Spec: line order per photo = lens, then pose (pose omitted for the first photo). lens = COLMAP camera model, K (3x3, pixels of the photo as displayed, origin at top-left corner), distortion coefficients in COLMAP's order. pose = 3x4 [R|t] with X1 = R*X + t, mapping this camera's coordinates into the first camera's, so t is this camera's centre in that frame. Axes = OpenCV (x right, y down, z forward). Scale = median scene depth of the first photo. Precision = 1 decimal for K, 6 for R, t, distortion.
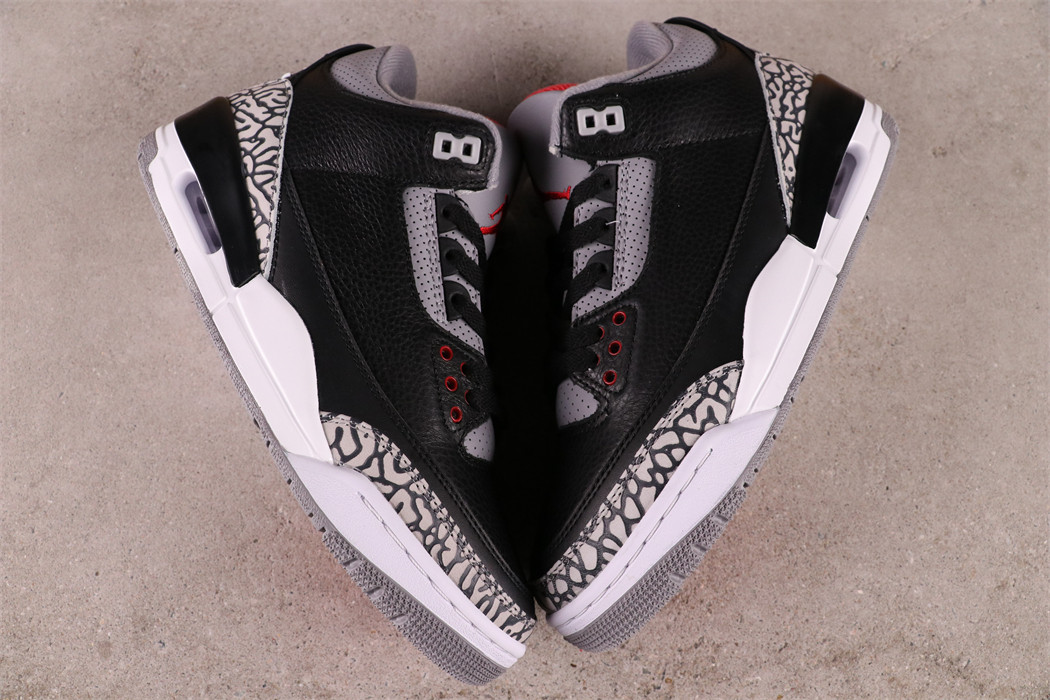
lens RADIAL K [[841.7, 0, 523.3], [0, 841.7, 328.7], [0, 0, 1]] dist [-0.156813, -0.001061]
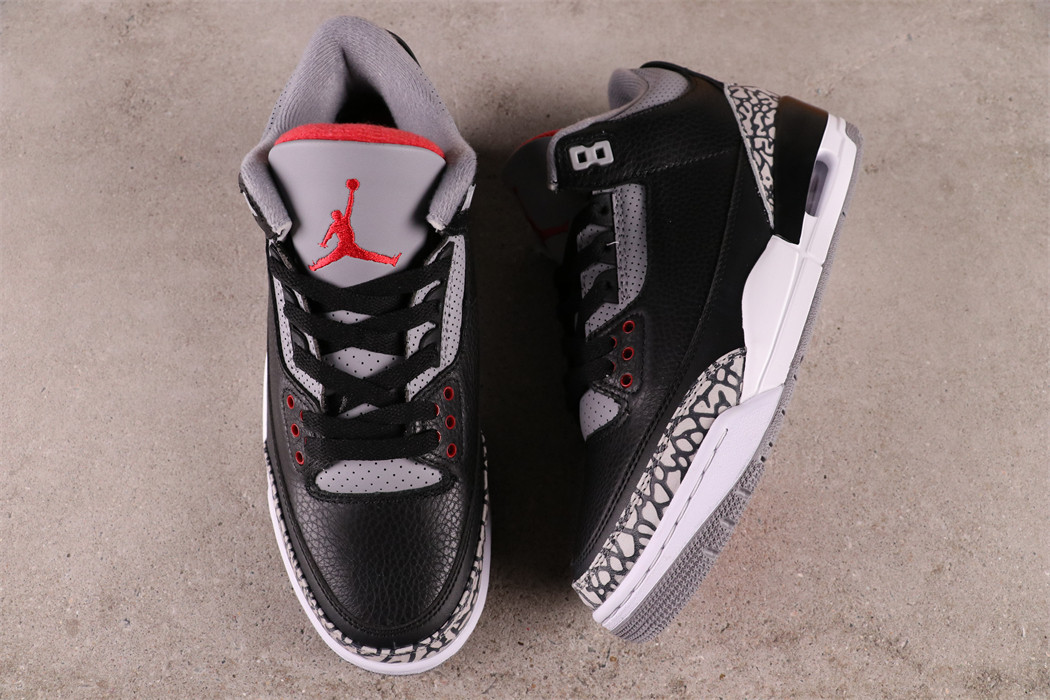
lens RADIAL K [[841.7, 0, 523.3], [0, 841.7, 328.7], [0, 0, 1]] dist [-0.156813, -0.001061]
pose [[0.994148, -0.107501, -0.010628, -0.010818], [0.105652, 0.988099, -0.111798, 0.098093], [0.022520, 0.110021, 0.993674, -0.087707]]
